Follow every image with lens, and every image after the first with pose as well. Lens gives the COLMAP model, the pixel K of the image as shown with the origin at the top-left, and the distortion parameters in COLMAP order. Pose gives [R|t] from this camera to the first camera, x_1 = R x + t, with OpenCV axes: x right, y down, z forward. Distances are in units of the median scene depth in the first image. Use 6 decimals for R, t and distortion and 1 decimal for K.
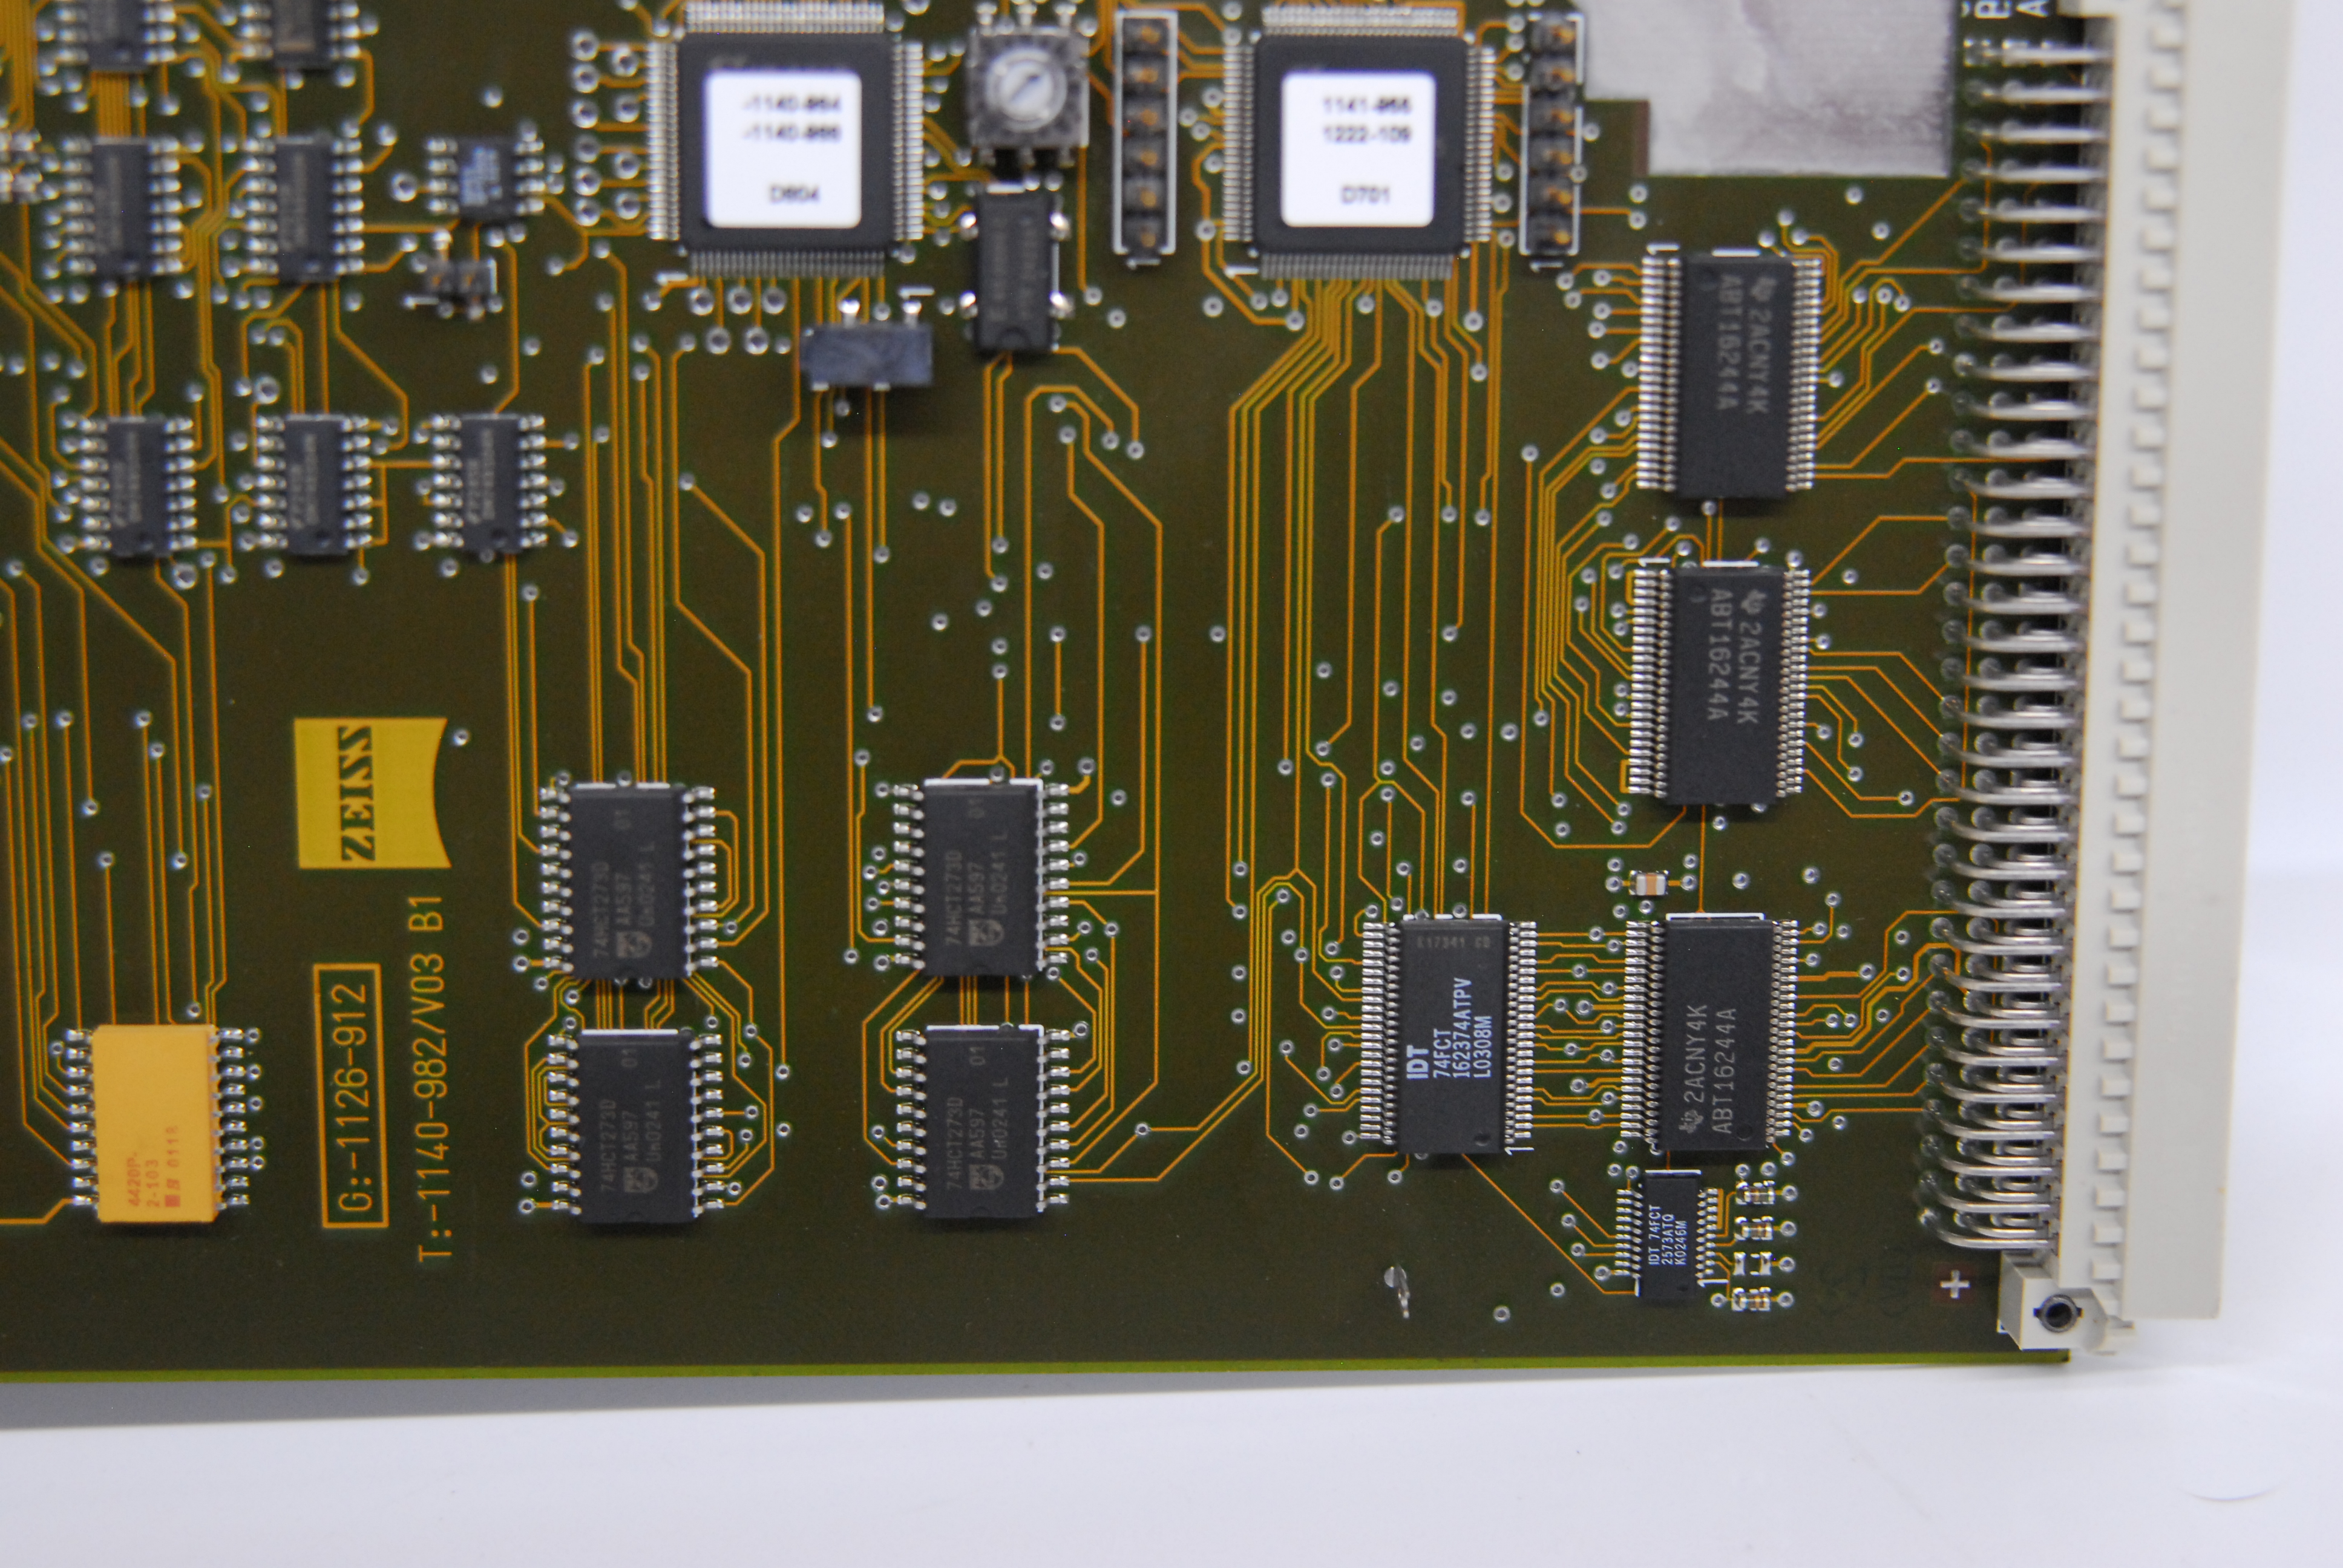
lens RADIAL K [[4163.4, 0, 1171.5], [0, 4163.4, 784.0], [0, 0, 1]] dist [-0.053242, 0.025785]
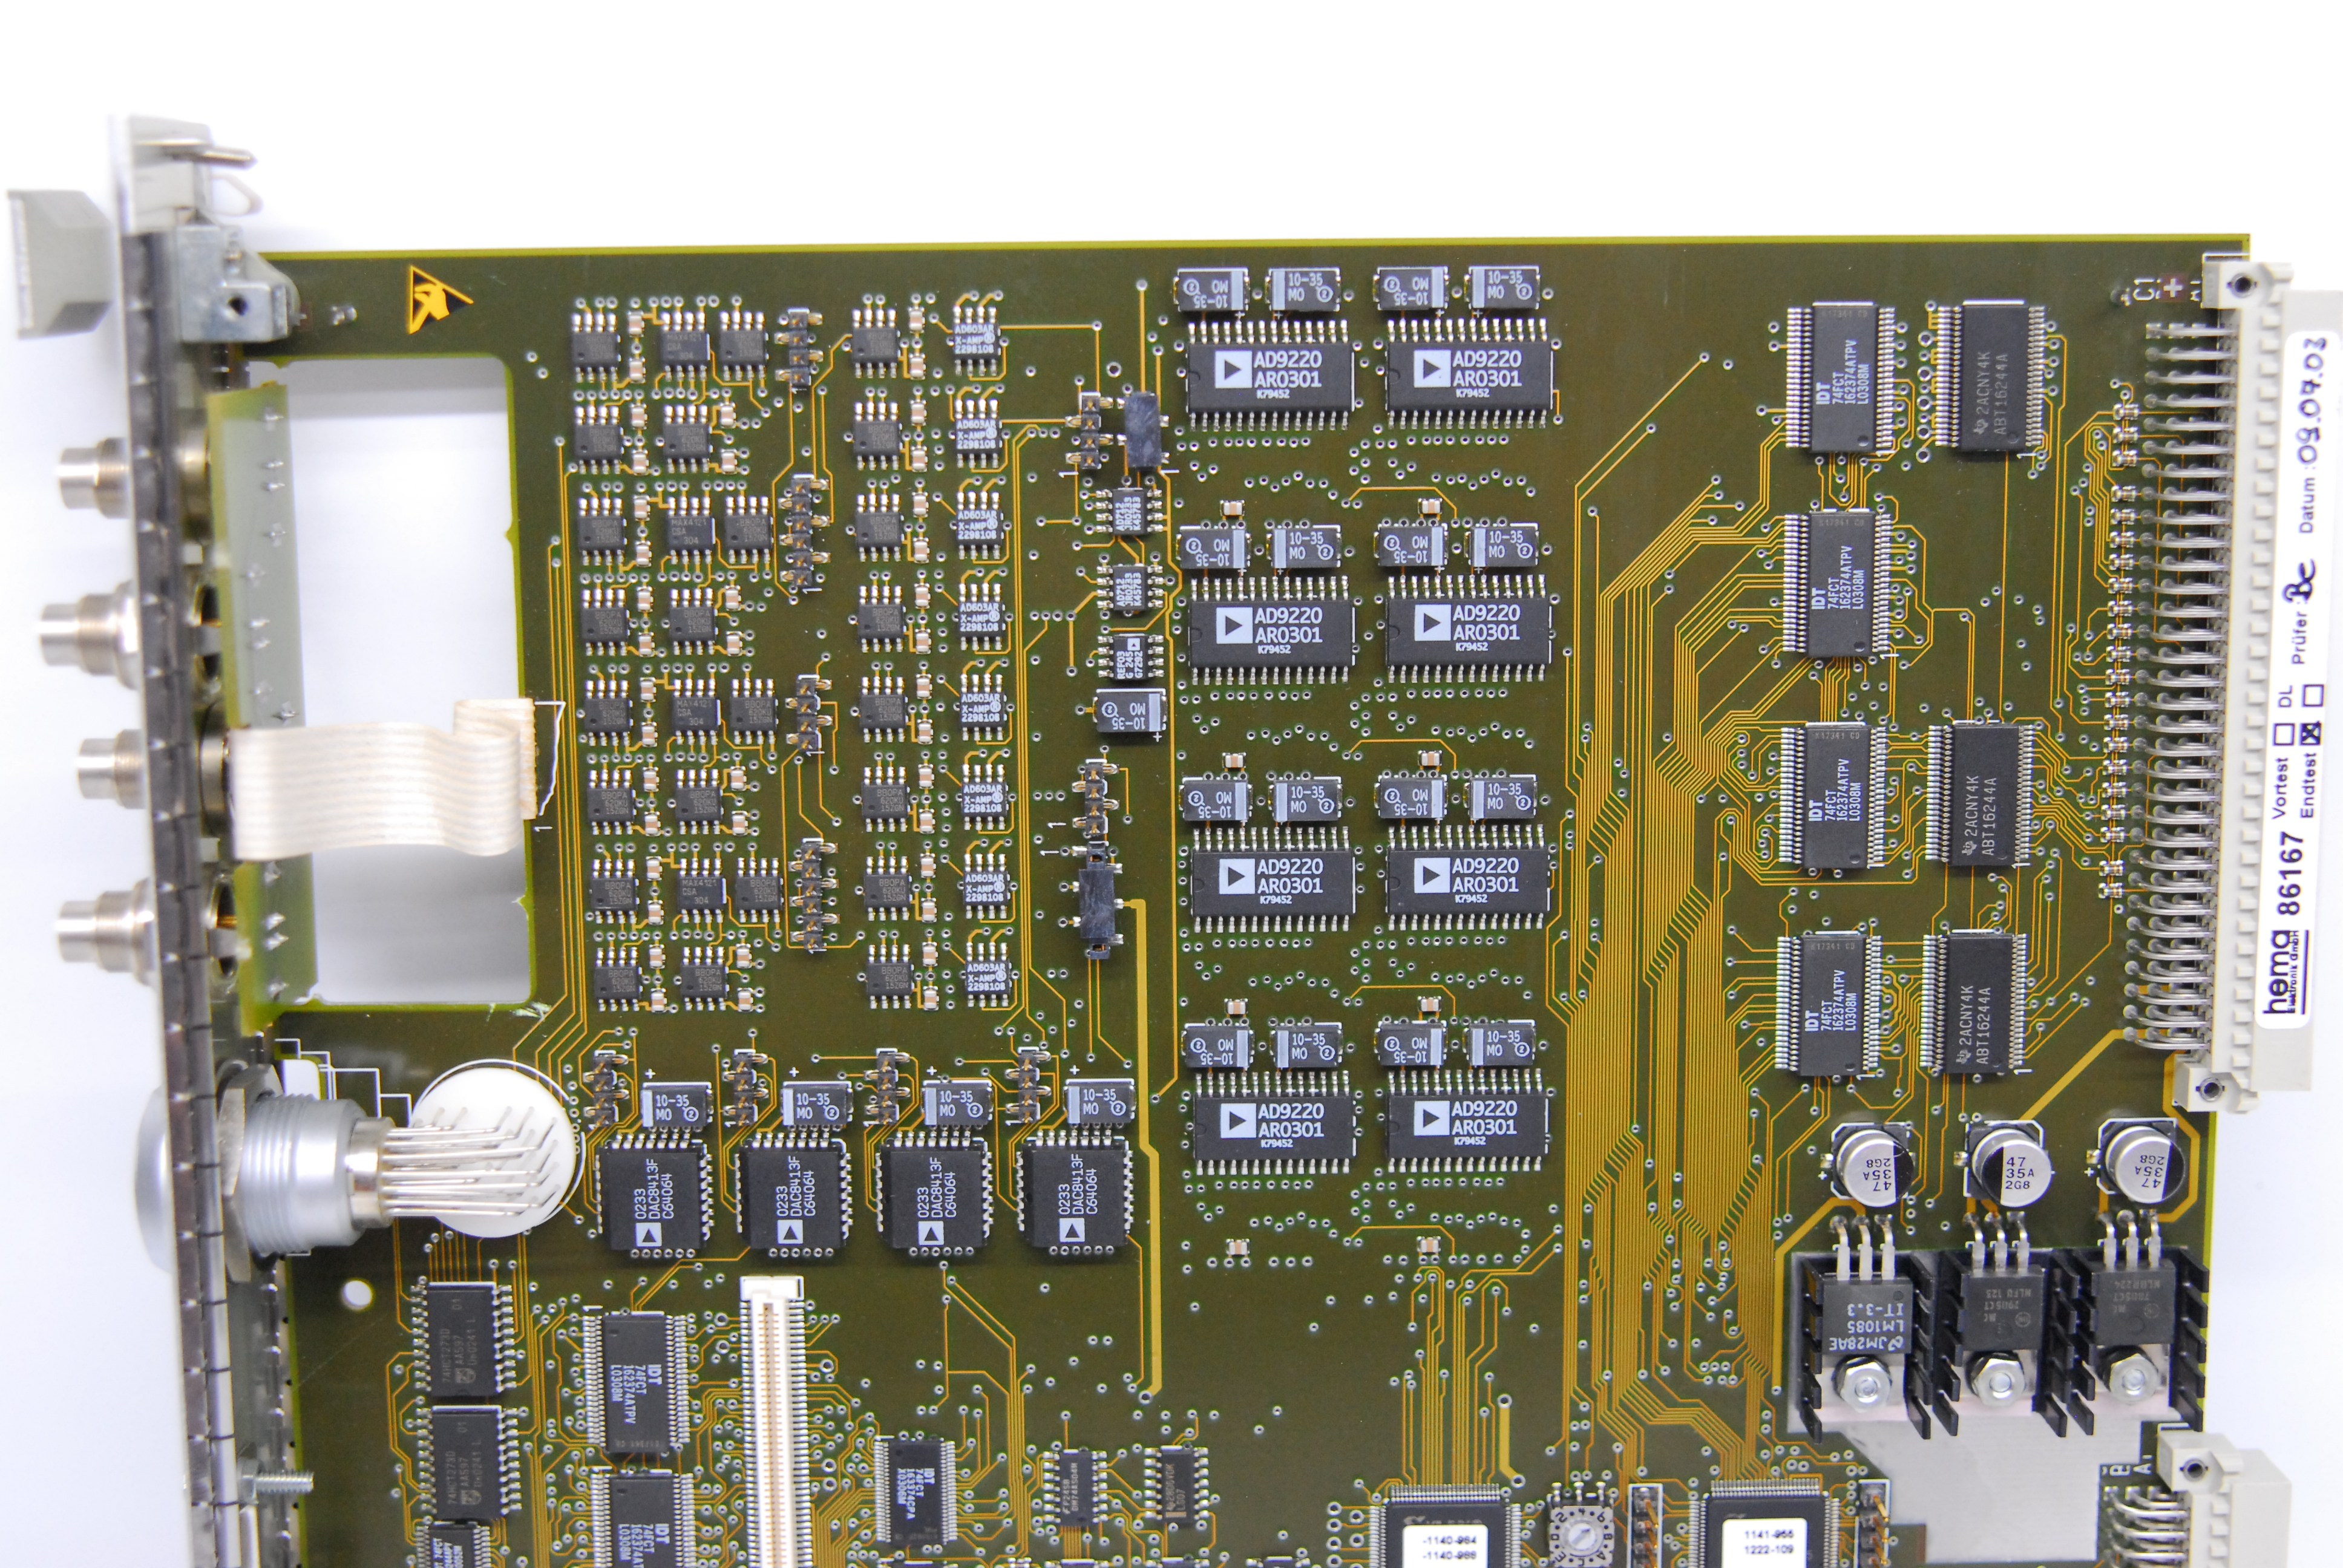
lens RADIAL K [[3405.0, 0, 1171.5], [0, 3405.0, 784.0], [0, 0, 1]] dist [-0.090672, 0.175850]
pose [[0.998873, -0.009436, -0.046518, -0.136788], [0.008187, 0.999603, -0.026962, -0.441388], [0.046754, 0.026551, 0.998554, -0.467716]]
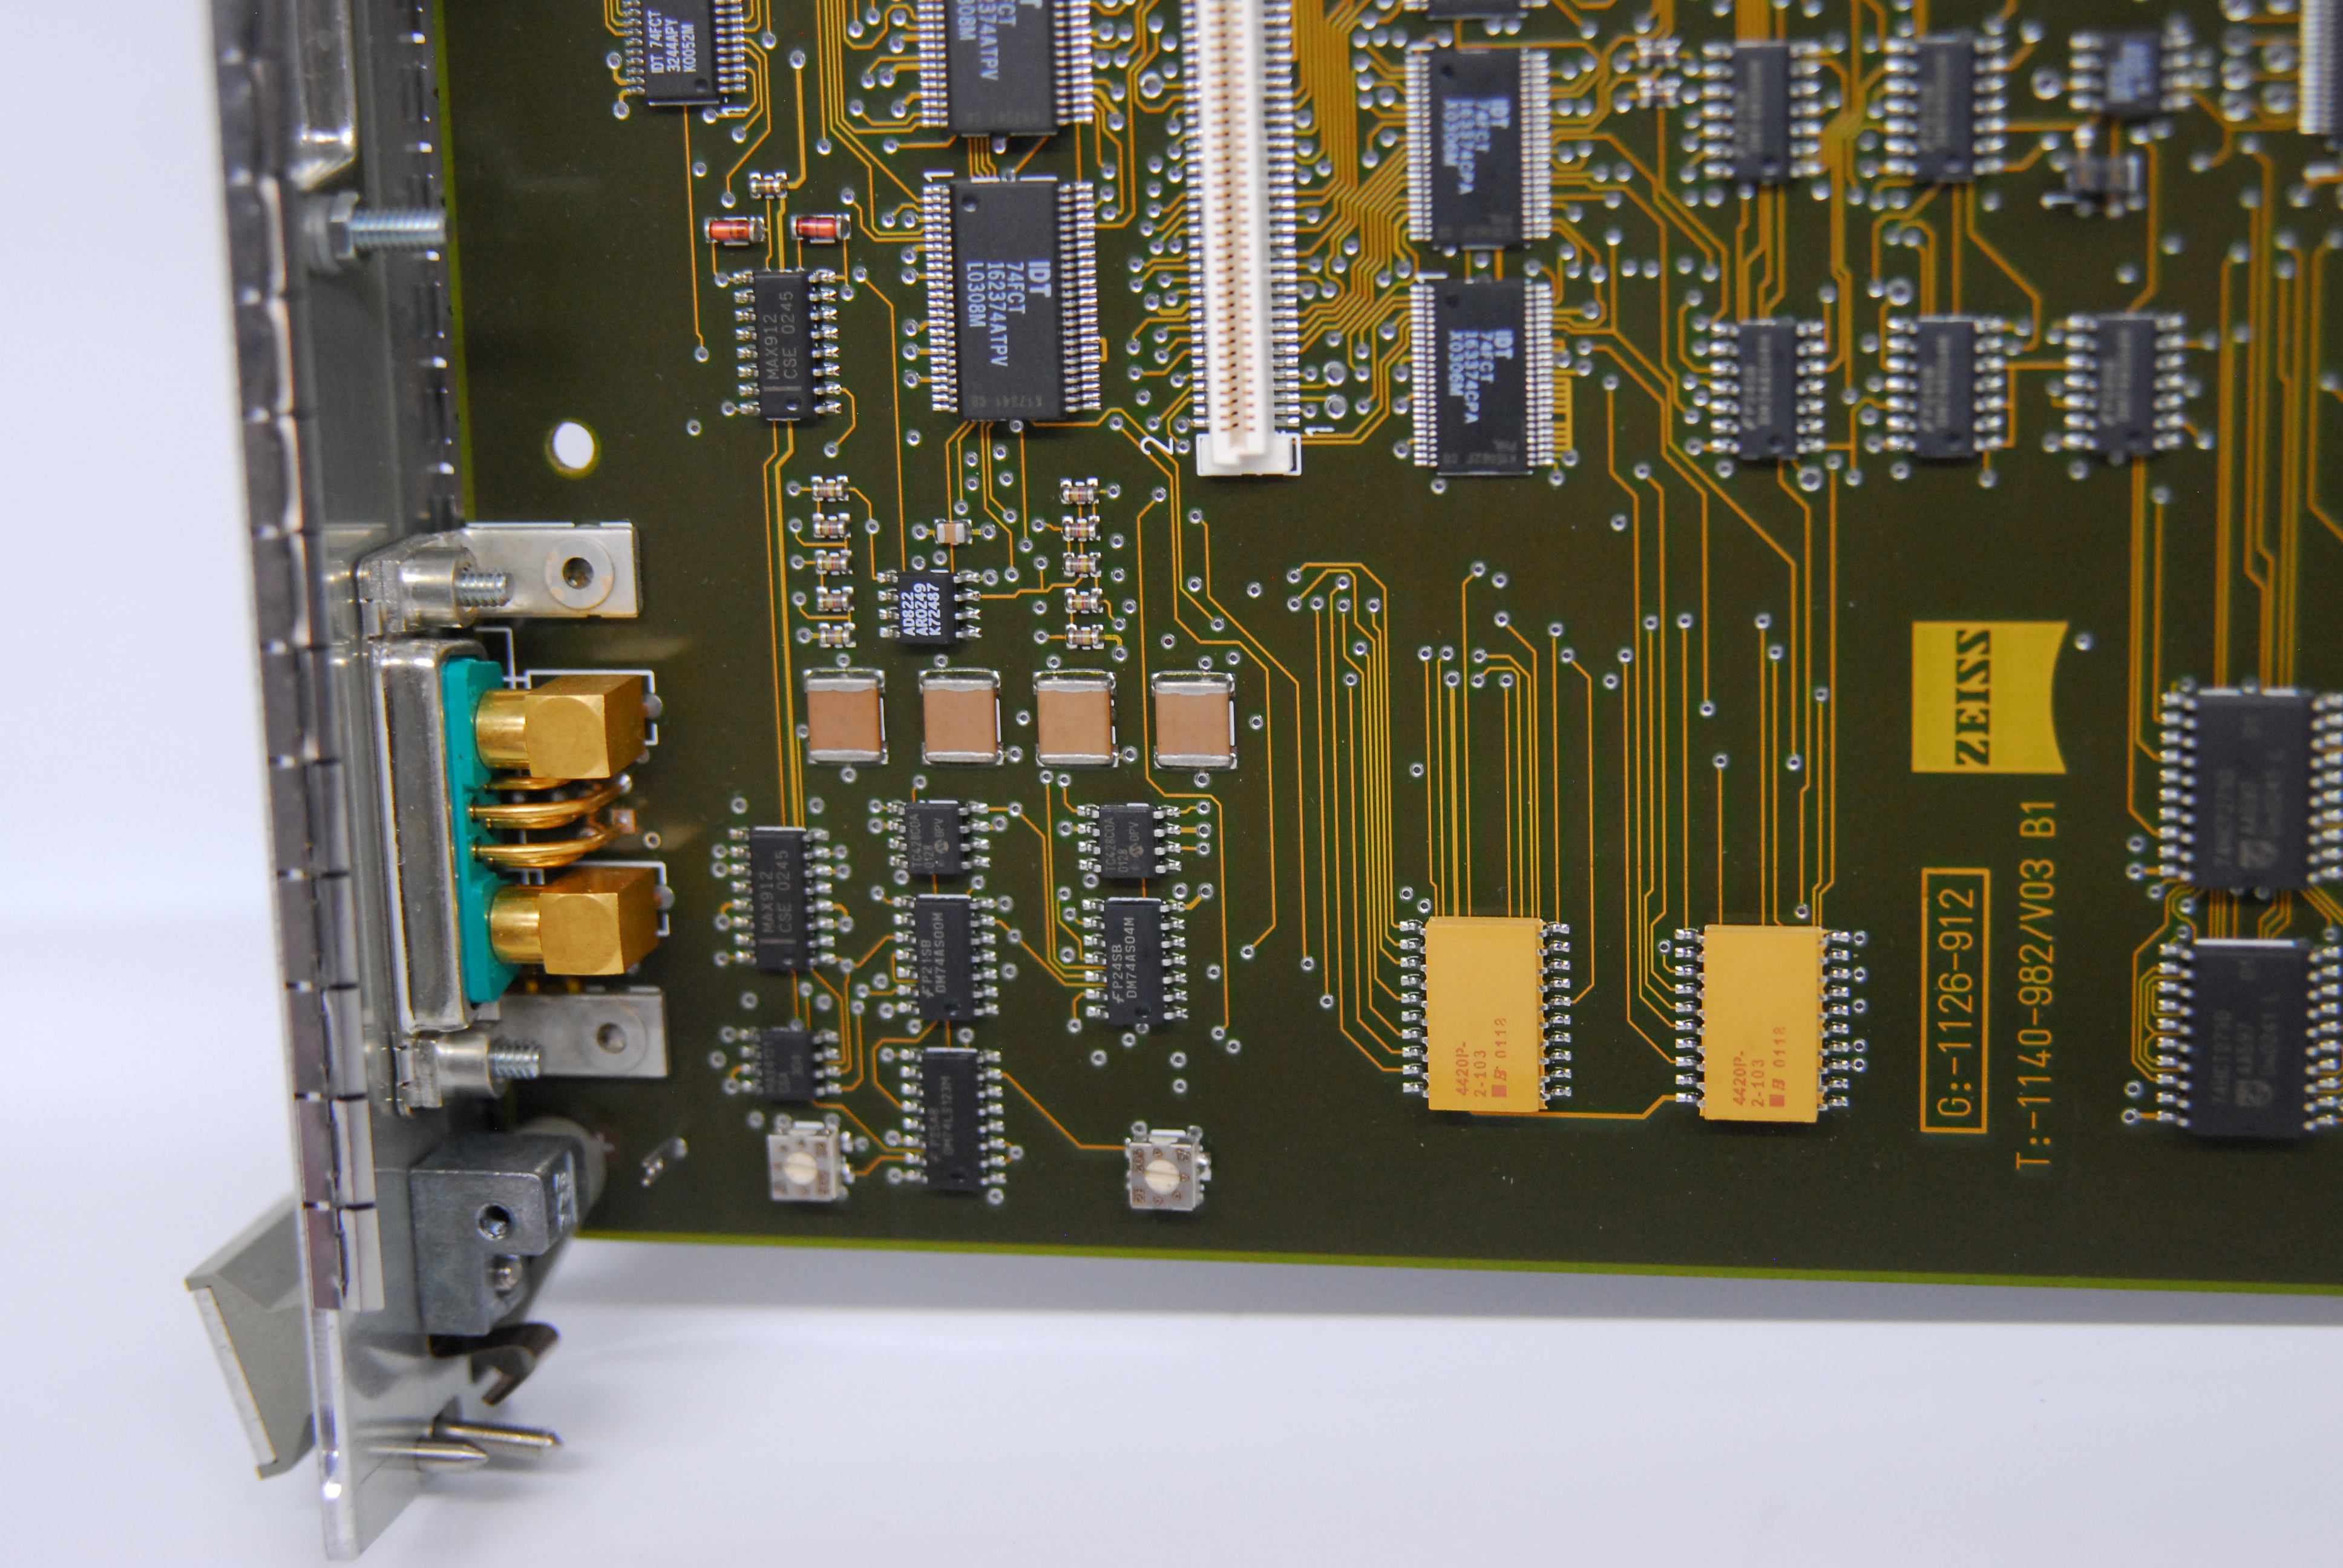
lens RADIAL K [[4163.4, 0, 1171.5], [0, 4163.4, 784.0], [0, 0, 1]] dist [-0.053242, 0.025785]
pose [[0.969518, 0.014028, -0.244618, -0.139747], [-0.008198, 0.999658, 0.024833, -0.000115], [0.244882, -0.022071, 0.969302, -0.011589]]
